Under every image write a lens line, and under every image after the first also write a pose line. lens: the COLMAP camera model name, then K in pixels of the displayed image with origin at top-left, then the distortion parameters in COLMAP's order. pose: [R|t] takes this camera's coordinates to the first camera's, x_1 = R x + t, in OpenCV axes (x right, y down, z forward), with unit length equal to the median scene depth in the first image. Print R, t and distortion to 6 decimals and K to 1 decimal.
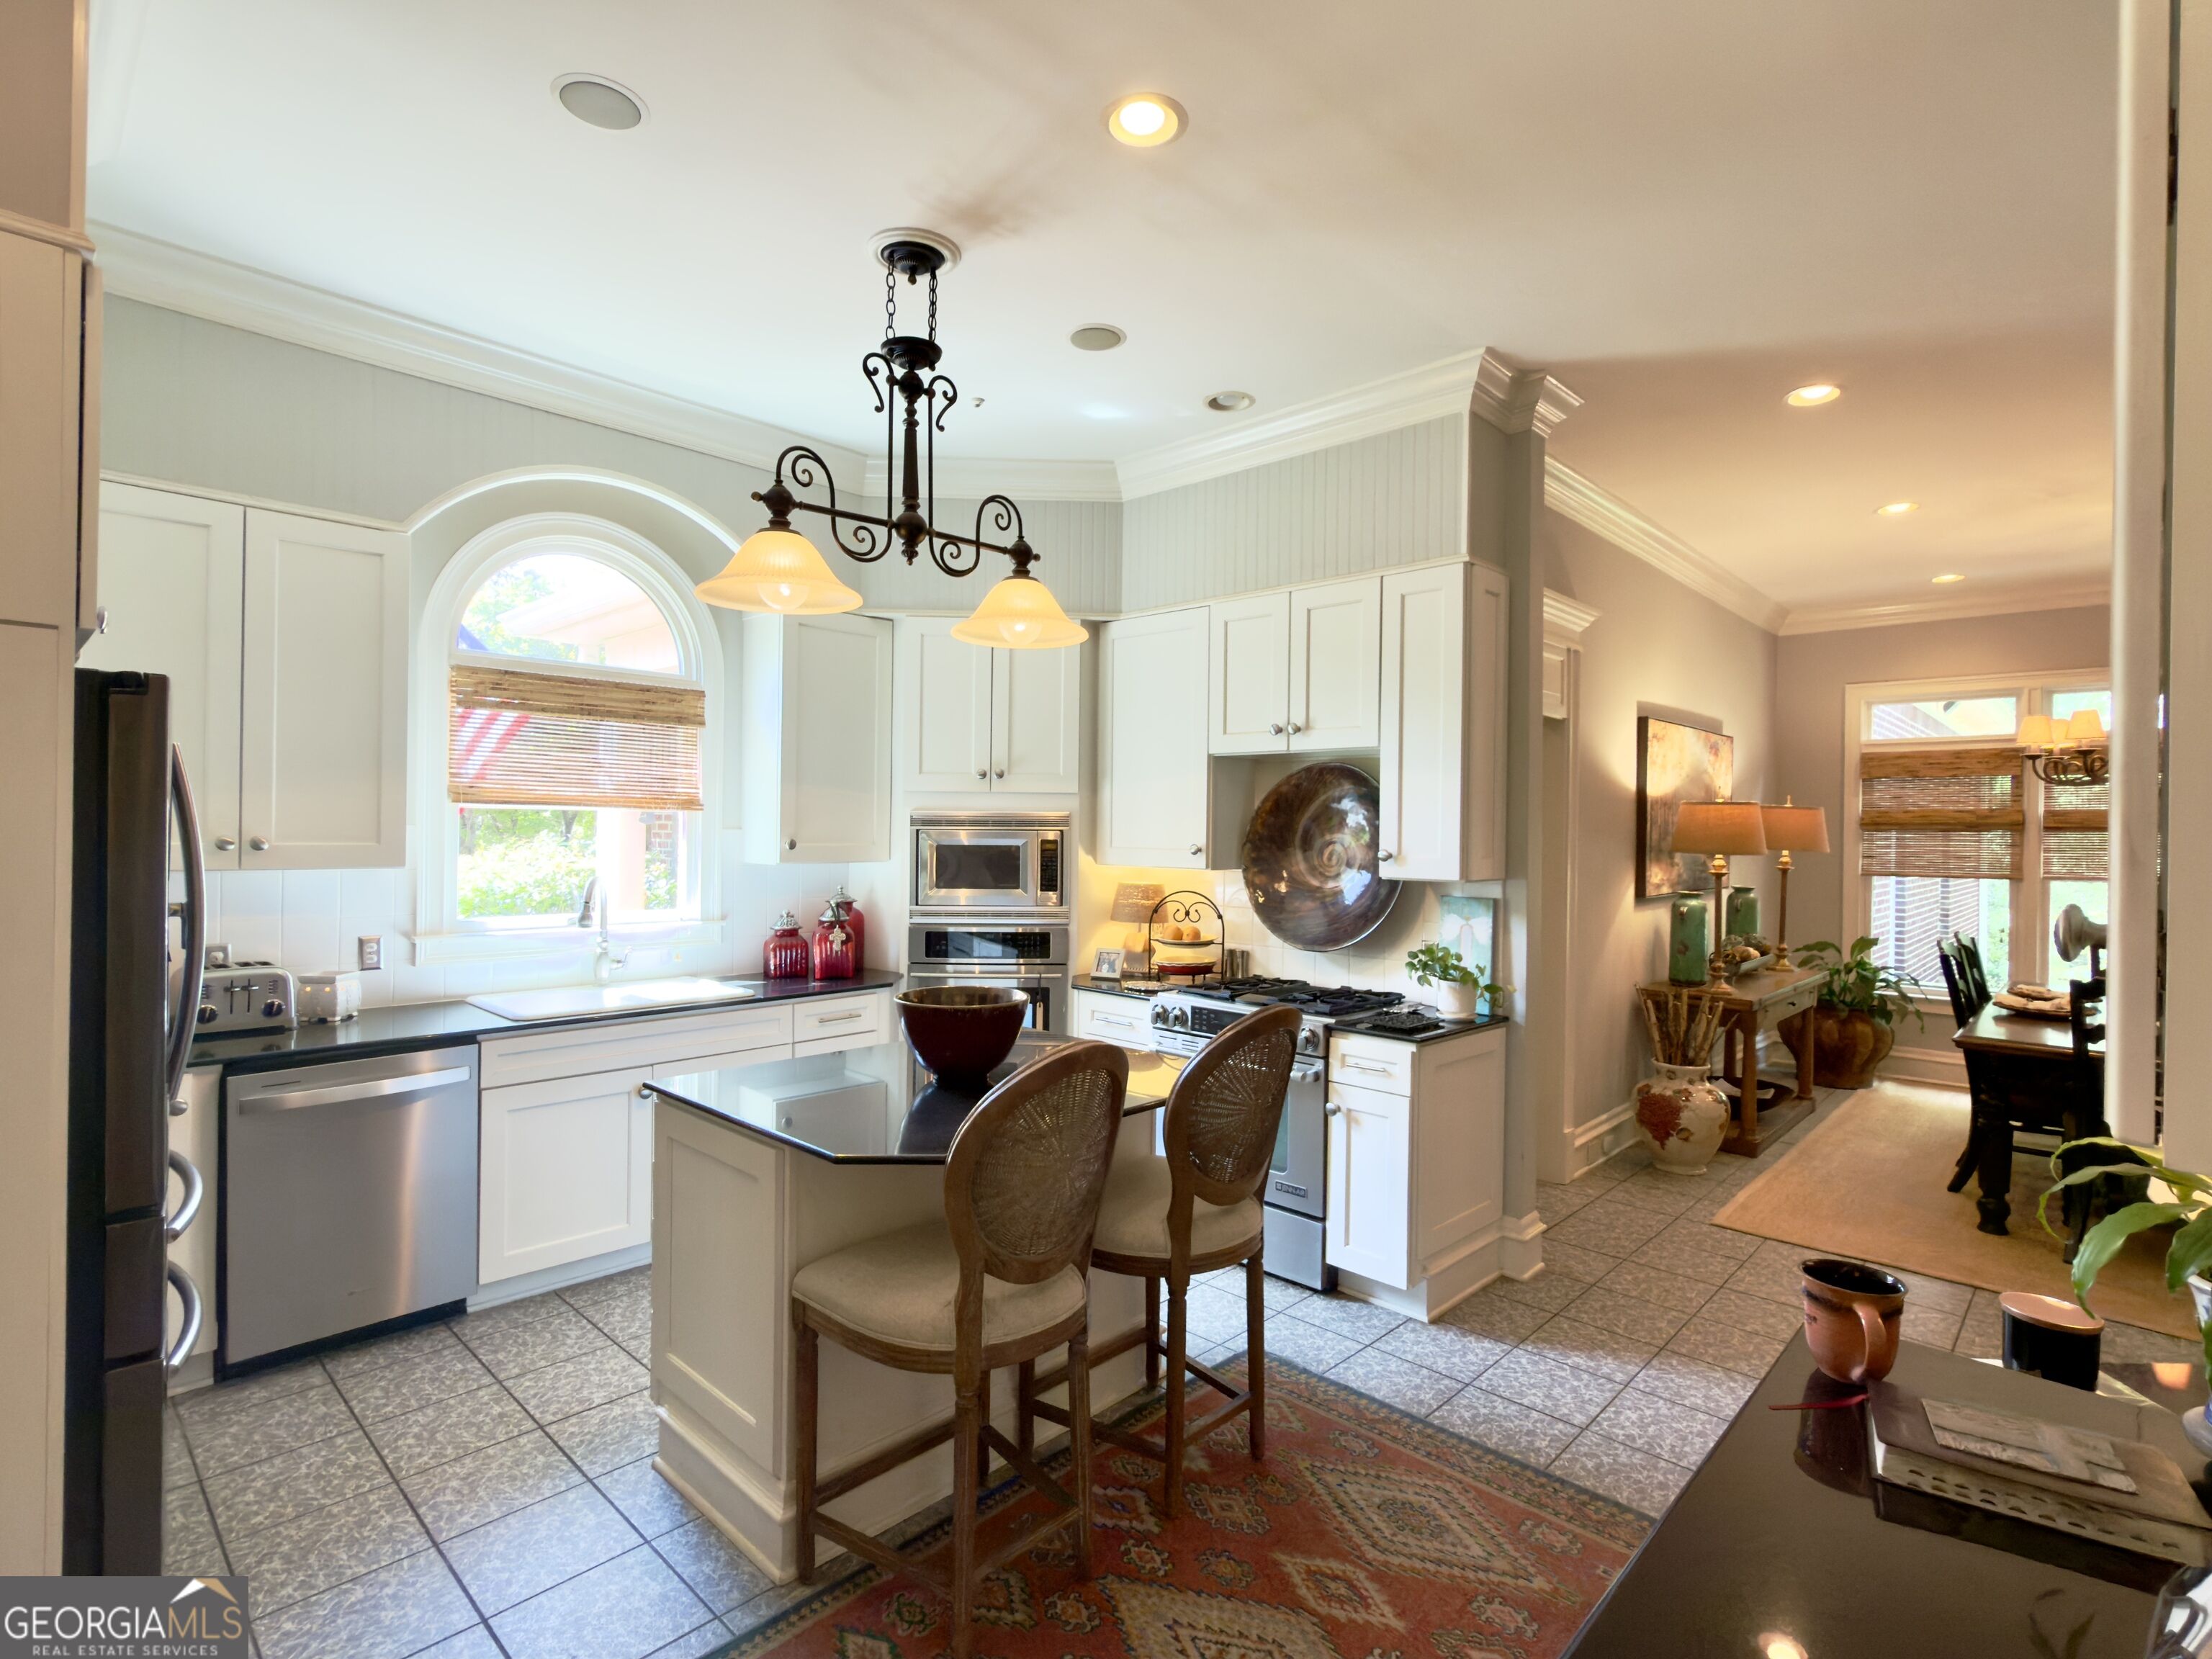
lens RADIAL K [[1083.4, 0, 1106.0], [0, 1083.4, 829.5], [0, 0, 1]] dist [-0.001749, 0.000018]
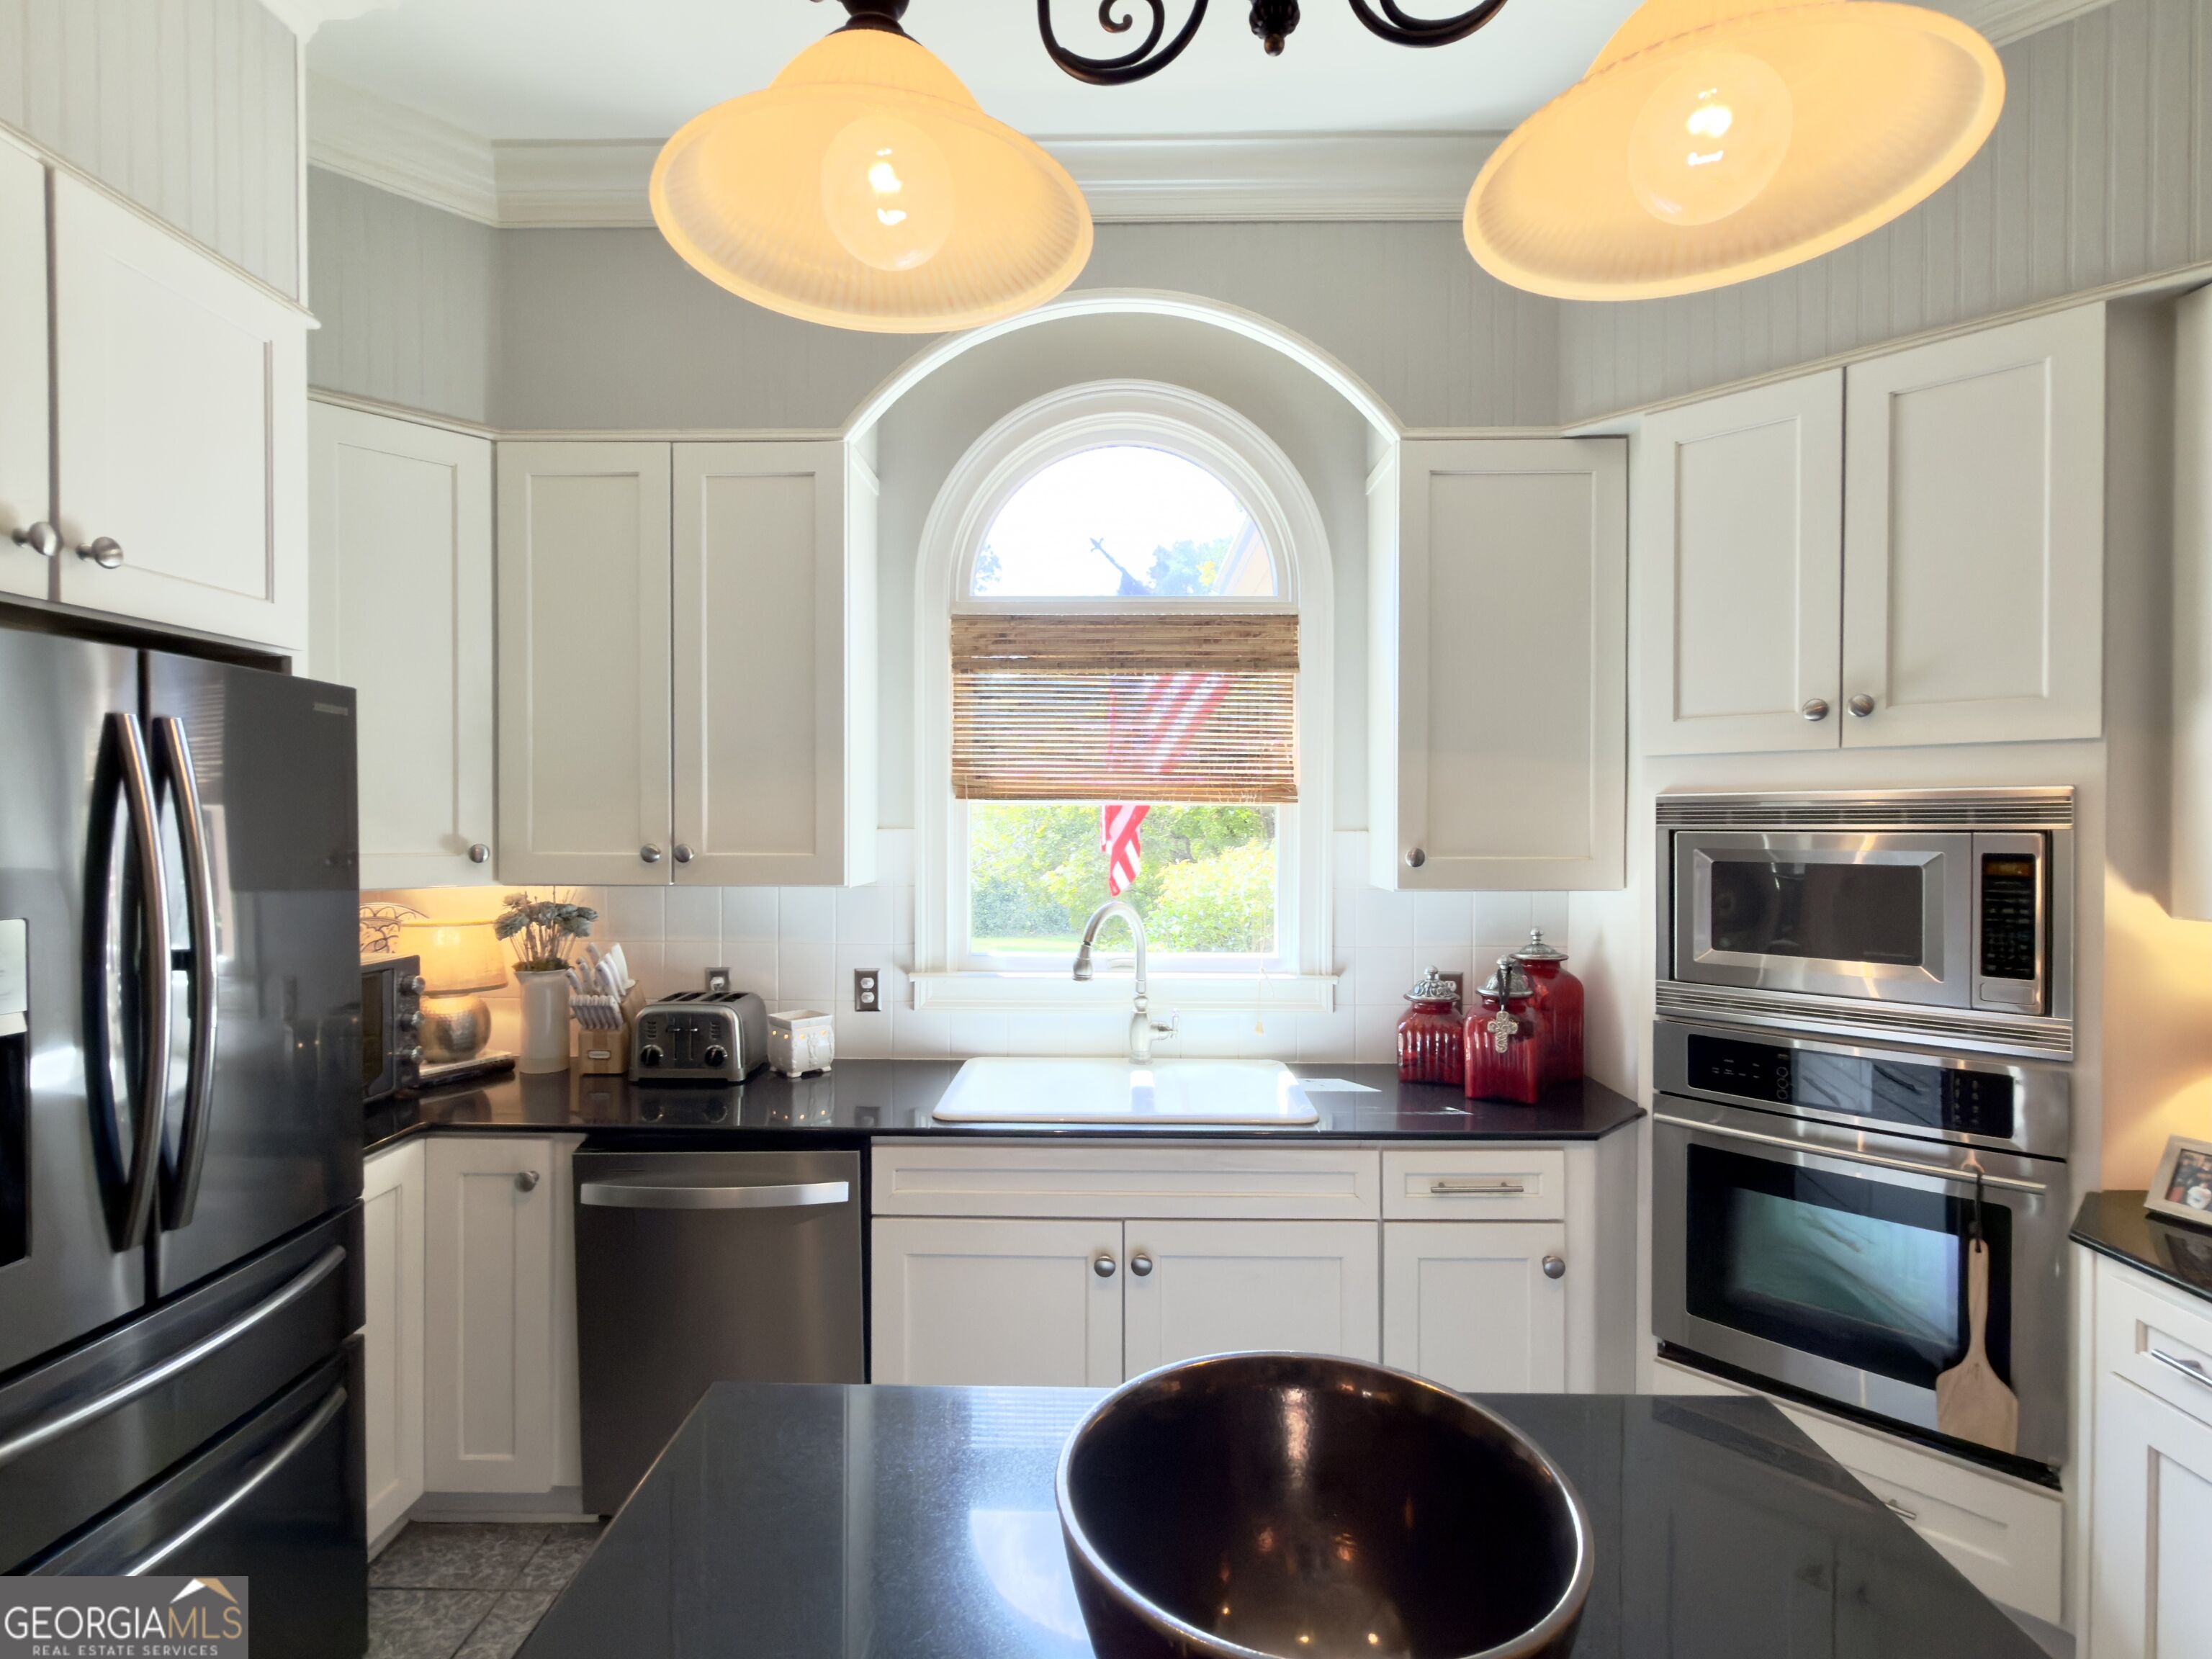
lens RADIAL K [[1076.0, 0, 1106.0], [0, 1076.0, 829.5], [0, 0, 1]] dist [-0.000100, -0.000256]
pose [[0.676928, -0.004397, -0.736036, 0.018048], [0.006519, 0.999979, 0.000022, -0.002339], [0.736020, -0.004812, 0.676942, 0.487419]]
